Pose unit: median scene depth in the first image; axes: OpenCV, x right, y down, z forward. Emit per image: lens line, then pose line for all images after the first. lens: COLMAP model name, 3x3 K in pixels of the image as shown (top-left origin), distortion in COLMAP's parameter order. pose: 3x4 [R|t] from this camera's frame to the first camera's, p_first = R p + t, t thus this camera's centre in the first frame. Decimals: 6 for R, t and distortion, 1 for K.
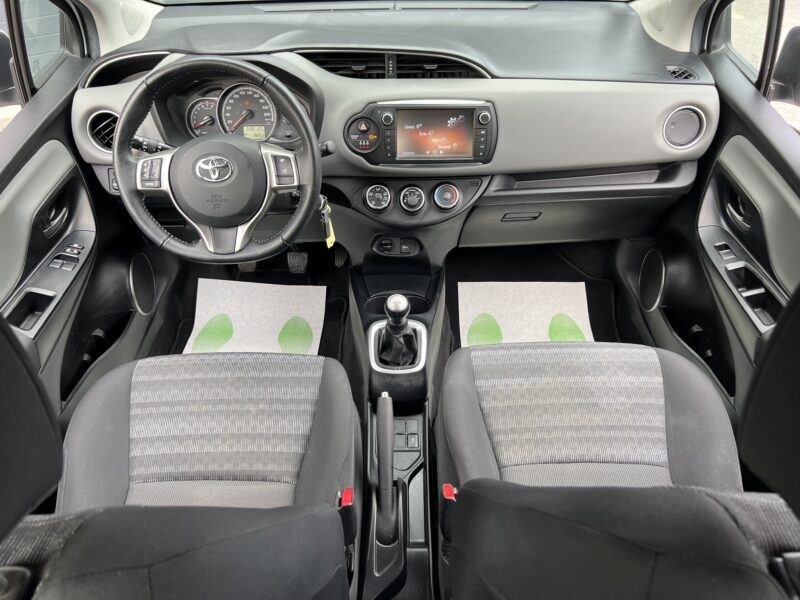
lens RADIAL K [[592.6, 0, 400.8], [0, 592.6, 309.6], [0, 0, 1]] dist [0.036573, -0.041339]
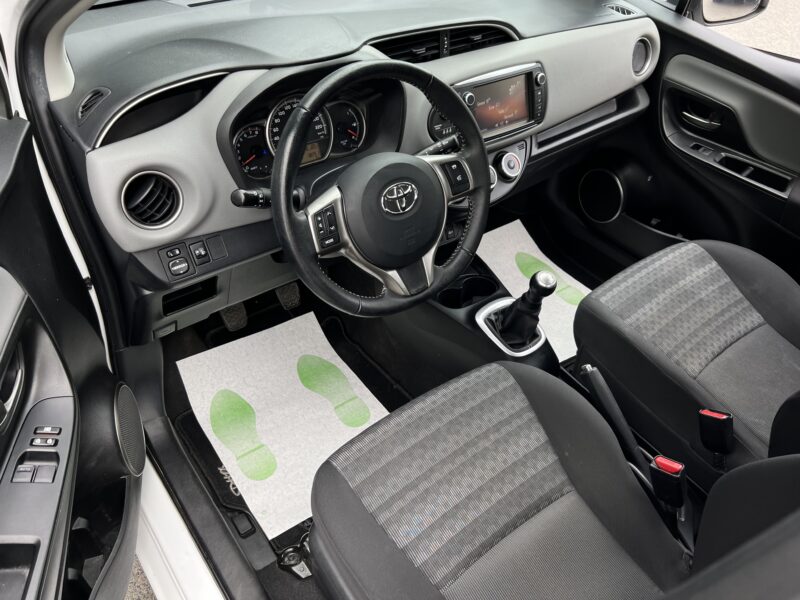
lens RADIAL K [[592.6, 0, 395.5], [0, 592.6, 304.5], [0, 0, 1]] dist [0.036573, -0.041339]
pose [[0.797246, -0.367843, 0.478635, -0.662194], [0.348046, 0.927936, 0.133413, -0.182388], [-0.493217, 0.060224, 0.867819, 0.260583]]
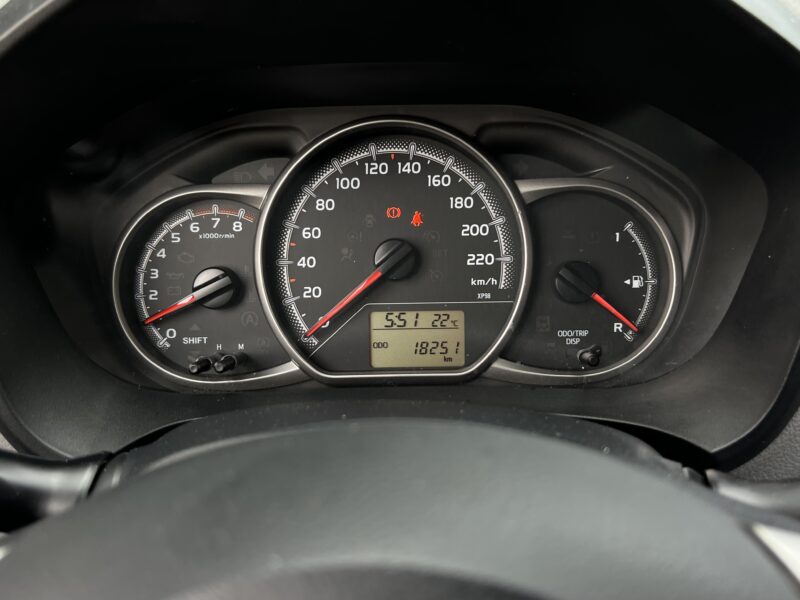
lens RADIAL K [[754.3, 0, 413.5], [0, 754.3, 289.4], [0, 0, 1]] dist [0.029711, 0.000000]
pose [[0.999854, -0.007796, -0.015182, -0.260010], [0.003516, 0.964588, -0.263739, -0.256858], [0.016700, 0.263647, 0.964475, 0.773852]]
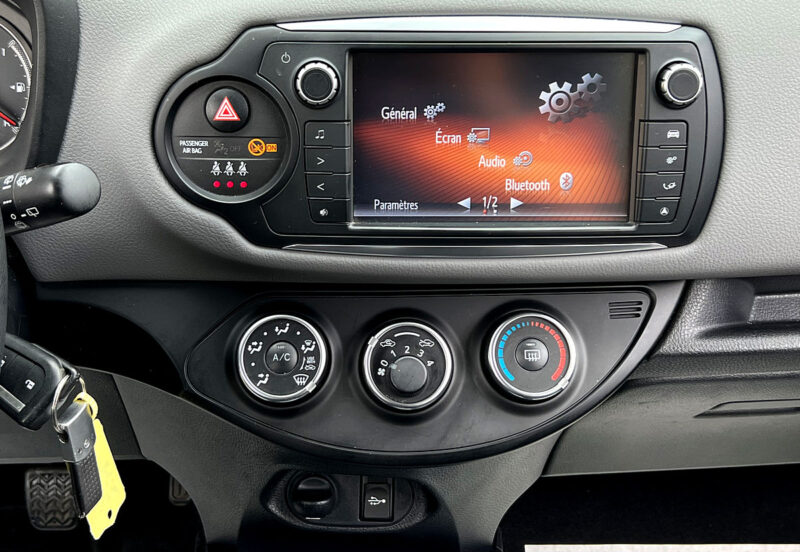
lens RADIAL K [[992.8, 0, 398.8], [0, 992.8, 239.7], [0, 0, 1]] dist [0.153444, 0.000000]
pose [[0.999288, 0.005032, 0.037391, -0.002226], [0.002135, 0.981936, -0.189199, -0.163328], [-0.037668, 0.189144, 0.981227, 0.560235]]
